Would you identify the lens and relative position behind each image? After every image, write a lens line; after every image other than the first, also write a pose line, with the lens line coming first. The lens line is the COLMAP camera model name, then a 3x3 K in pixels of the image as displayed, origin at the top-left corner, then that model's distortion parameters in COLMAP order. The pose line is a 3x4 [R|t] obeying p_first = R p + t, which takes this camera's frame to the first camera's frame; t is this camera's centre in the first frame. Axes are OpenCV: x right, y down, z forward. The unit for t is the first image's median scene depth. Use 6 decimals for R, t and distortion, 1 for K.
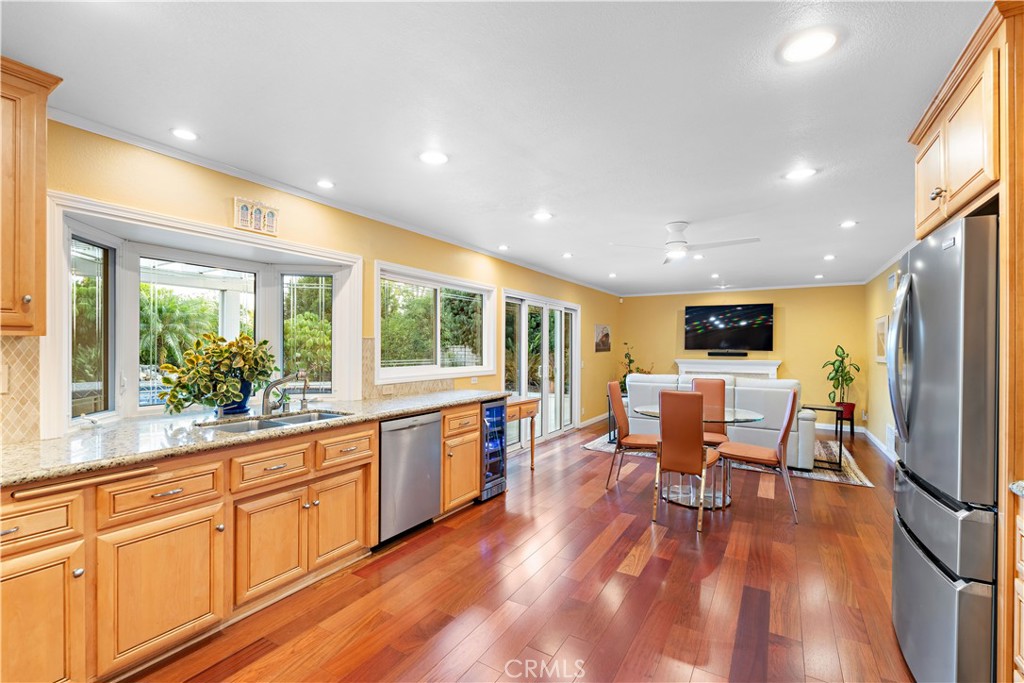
lens RADIAL K [[450.3, 0, 506.6], [0, 450.3, 348.4], [0, 0, 1]] dist [0.003199, 0.000307]
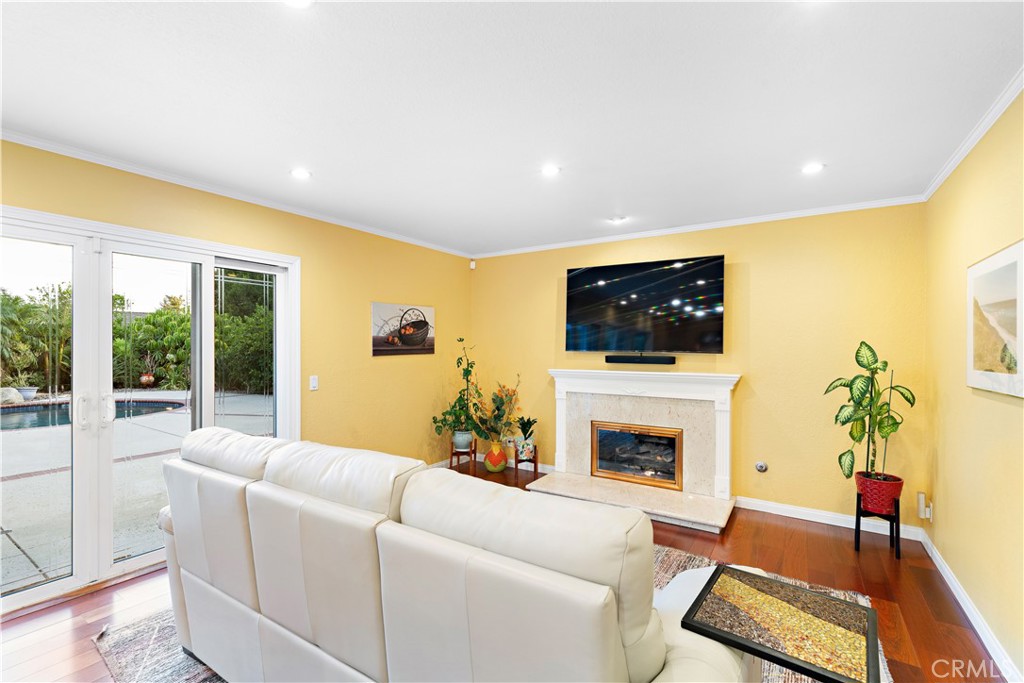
lens RADIAL K [[450.3, 0, 506.6], [0, 450.3, 348.4], [0, 0, 1]] dist [0.003199, 0.000307]
pose [[0.999174, -0.001693, -0.040593, 0.414153], [0.001819, 0.999994, 0.003076, -0.002120], [0.040587, -0.003147, 0.999171, 0.556471]]
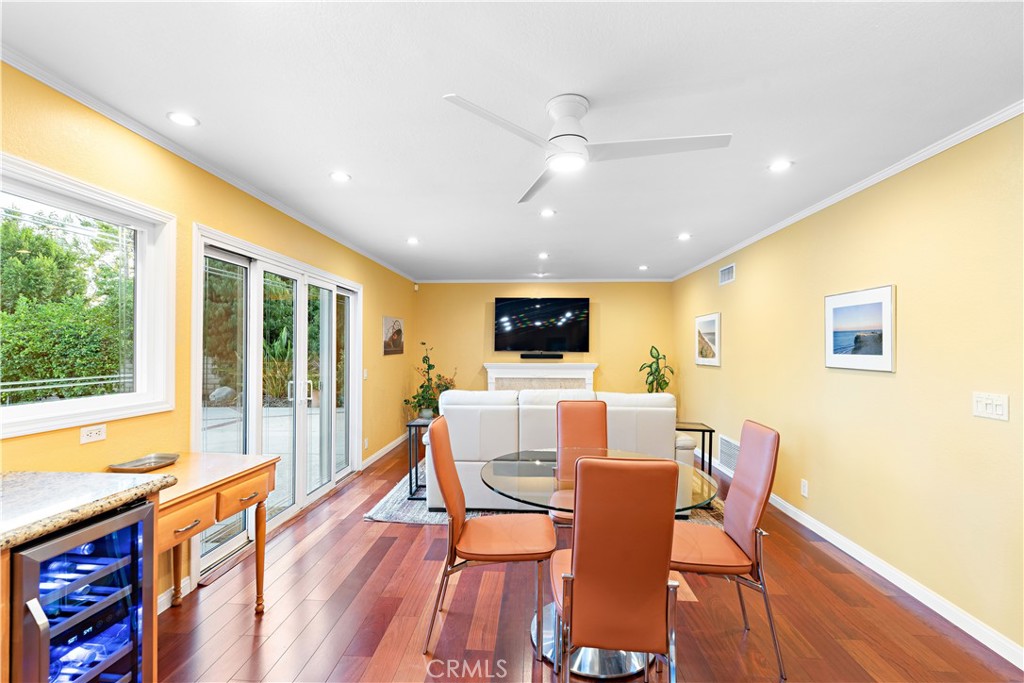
lens RADIAL K [[456.6, 0, 500.6], [0, 456.6, 346.2], [0, 0, 1]] dist [-0.001984, 0.000020]
pose [[0.894297, 0.000465, 0.447473, 0.045891], [0.002026, 0.999985, -0.005087, -0.002237], [-0.447469, 0.005456, 0.894283, 0.312343]]
